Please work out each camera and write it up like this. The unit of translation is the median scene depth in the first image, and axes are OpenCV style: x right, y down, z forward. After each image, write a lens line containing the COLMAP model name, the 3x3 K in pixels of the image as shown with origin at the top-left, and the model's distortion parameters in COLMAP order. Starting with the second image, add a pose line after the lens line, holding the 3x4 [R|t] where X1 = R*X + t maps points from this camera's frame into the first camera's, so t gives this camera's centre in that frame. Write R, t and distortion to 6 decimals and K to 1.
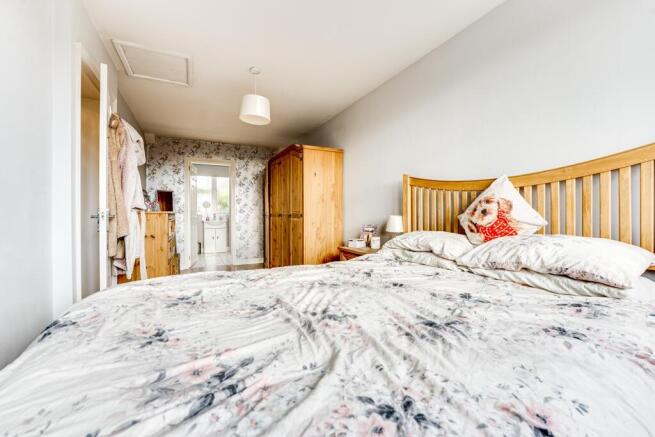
lens RADIAL K [[270.8, 0, 332.4], [0, 270.8, 210.1], [0, 0, 1]] dist [-0.026772, -0.000150]
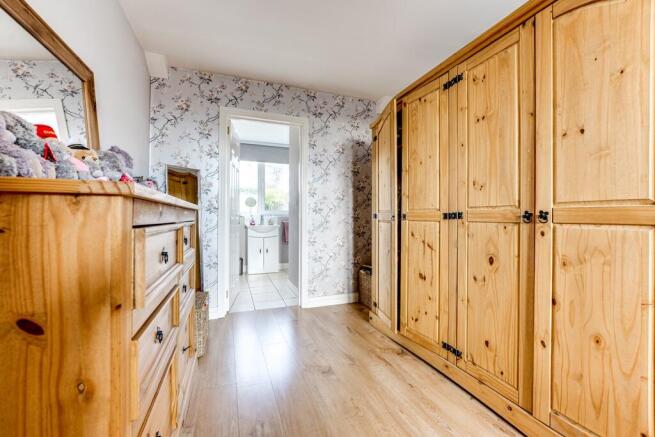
lens RADIAL K [[270.8, 0, 332.4], [0, 270.8, 210.1], [0, 0, 1]] dist [-0.026772, -0.000150]
pose [[0.993574, -0.000013, -0.113182, -0.243937], [-0.001511, 0.999909, -0.013374, 0.012033], [0.113172, 0.013459, 0.993484, 0.450926]]
